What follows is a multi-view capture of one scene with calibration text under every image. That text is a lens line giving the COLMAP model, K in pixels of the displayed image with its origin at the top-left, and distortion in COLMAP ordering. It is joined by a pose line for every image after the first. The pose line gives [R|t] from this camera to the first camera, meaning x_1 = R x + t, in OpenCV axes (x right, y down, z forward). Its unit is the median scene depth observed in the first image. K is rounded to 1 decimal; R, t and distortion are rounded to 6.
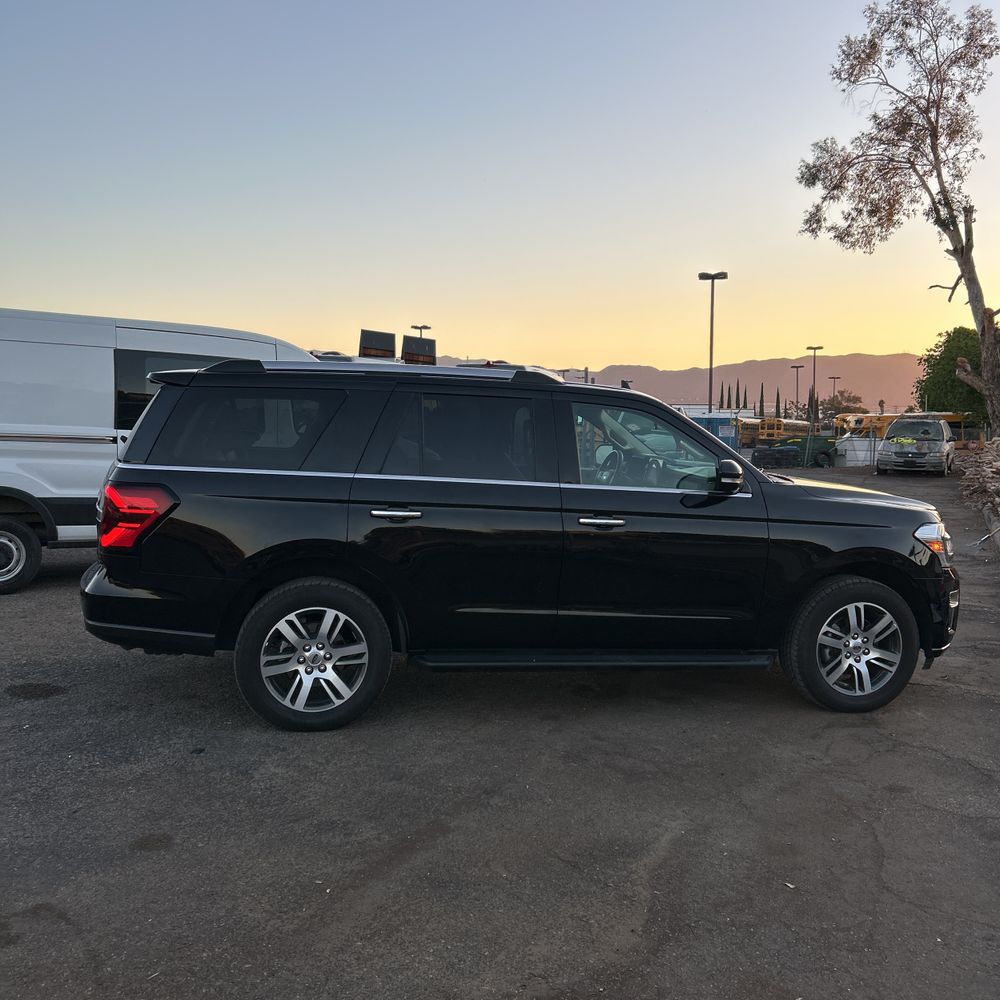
lens RADIAL K [[1008.8, 0, 508.7], [0, 1008.8, 459.9], [0, 0, 1]] dist [0.010851, 0.000000]
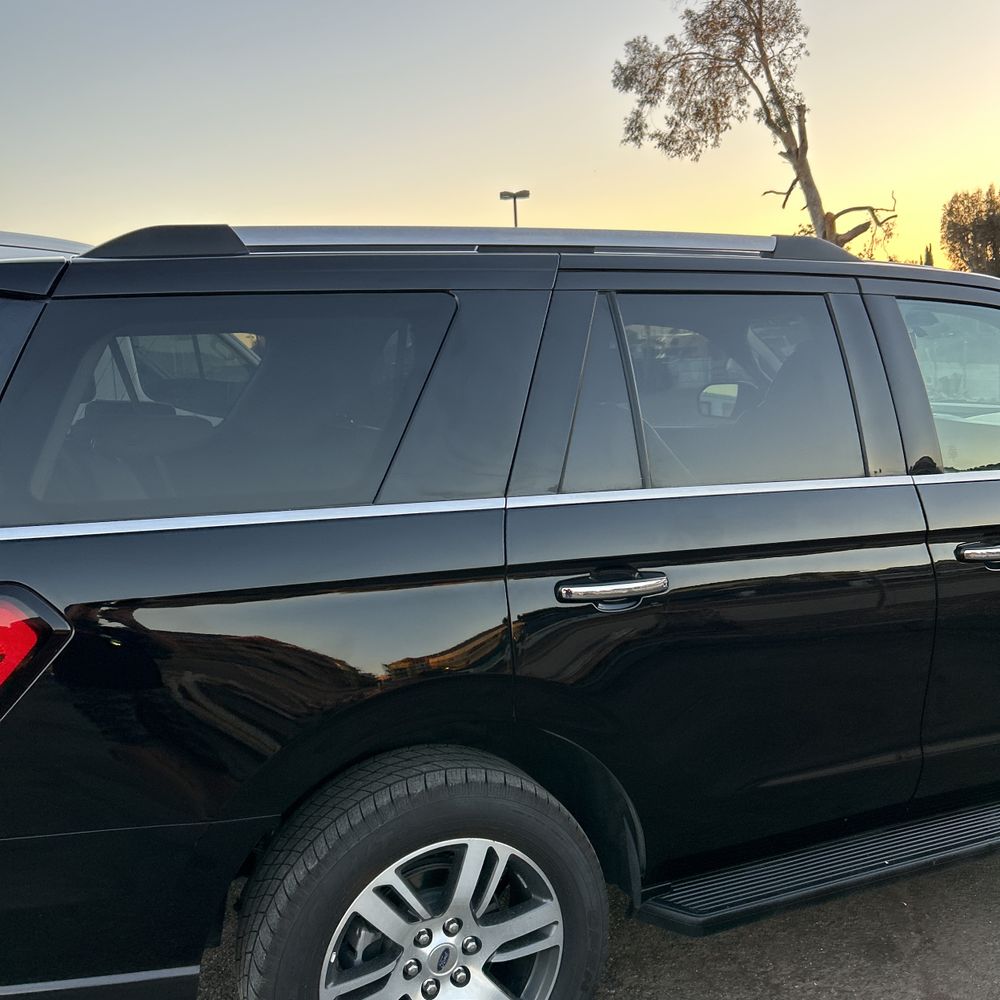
lens RADIAL K [[1008.8, 0, 480.7], [0, 1008.8, 470.5], [0, 0, 1]] dist [0.010851, 0.000000]
pose [[0.980473, -0.078612, 0.180257, -0.209300], [0.064954, 0.994639, 0.080467, -0.027209], [-0.185616, -0.067187, 0.980323, 0.543982]]
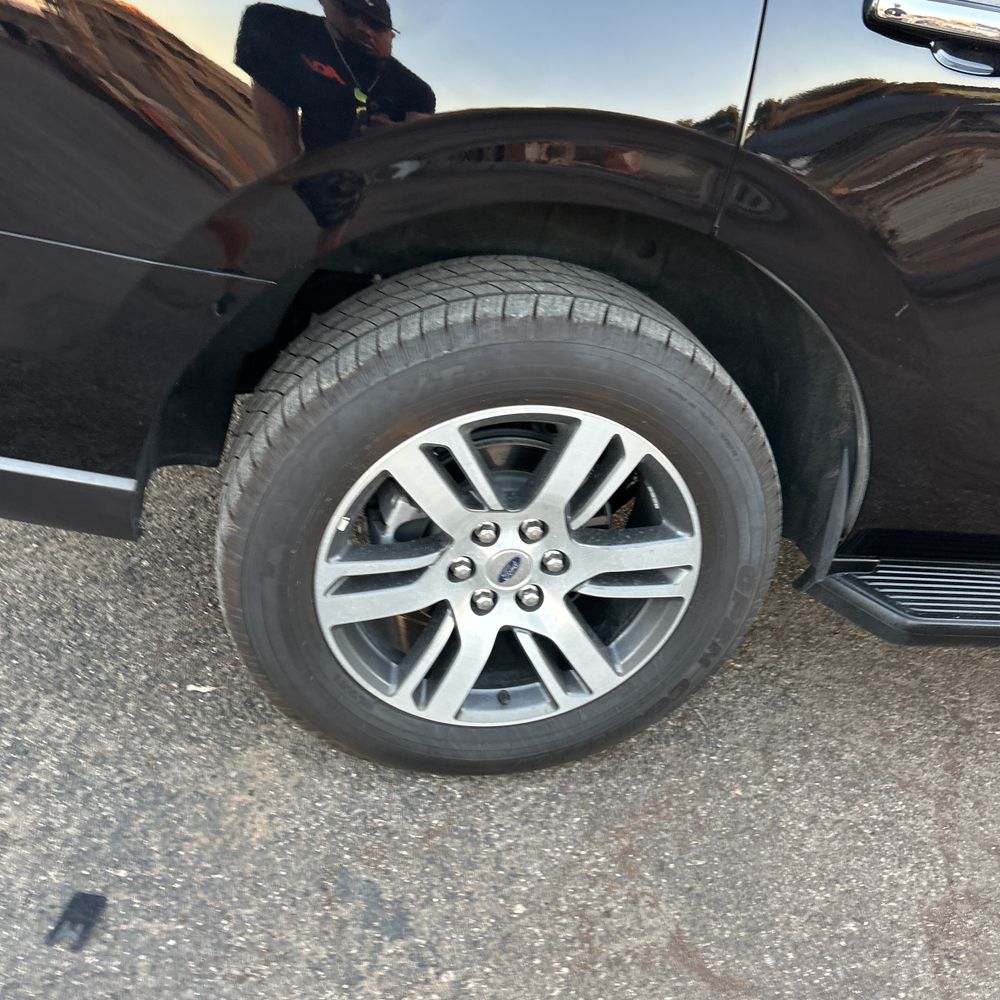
lens RADIAL K [[1008.8, 0, 480.9], [0, 1008.8, 485.5], [0, 0, 1]] dist [0.010851, 0.000000]
pose [[0.992880, 0.119043, -0.004255, -0.179181], [-0.104129, 0.884729, 0.454325, 0.047195], [0.057849, -0.450647, 0.890826, 0.681509]]
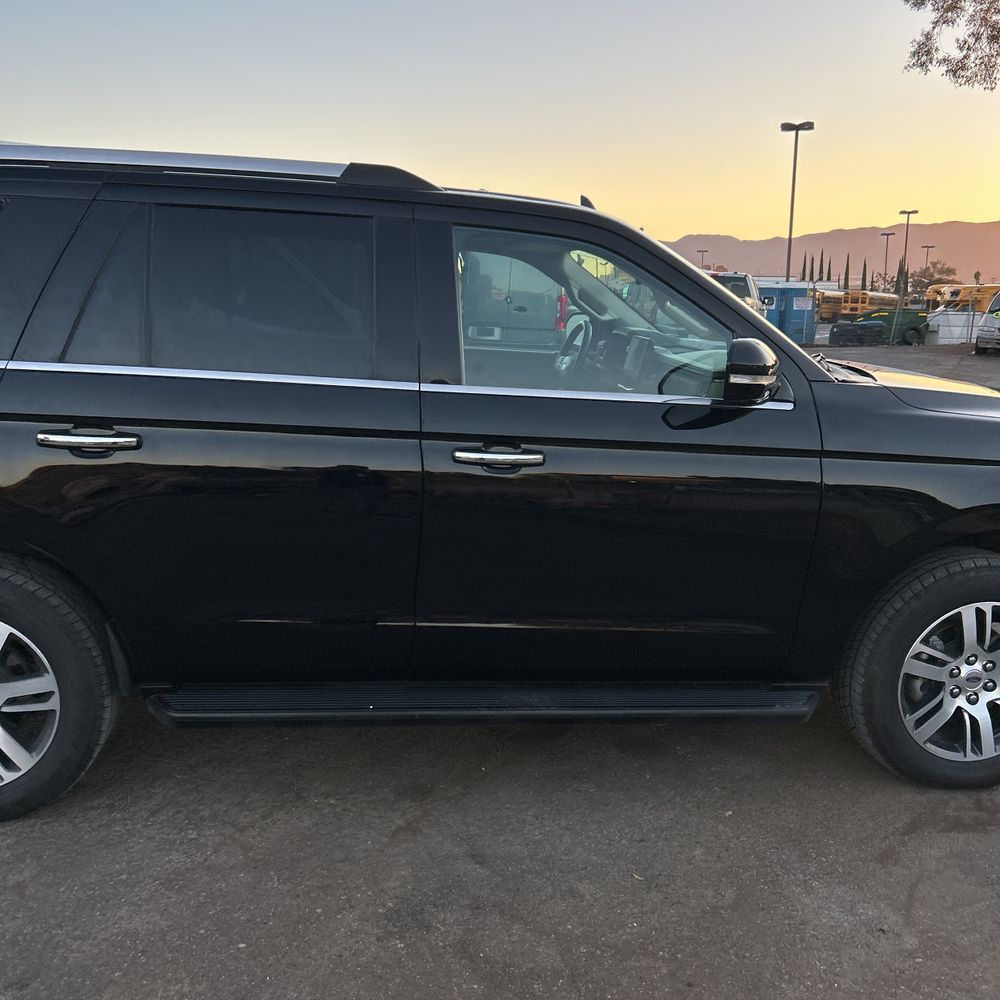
lens RADIAL K [[1008.8, 0, 491.6], [0, 1008.8, 500.0], [0, 0, 1]] dist [0.010851, 0.000000]
pose [[0.996350, 0.018158, -0.083408, 0.124369], [-0.004448, 0.986830, 0.161700, -0.001349], [0.085246, -0.160739, 0.983309, 0.444740]]
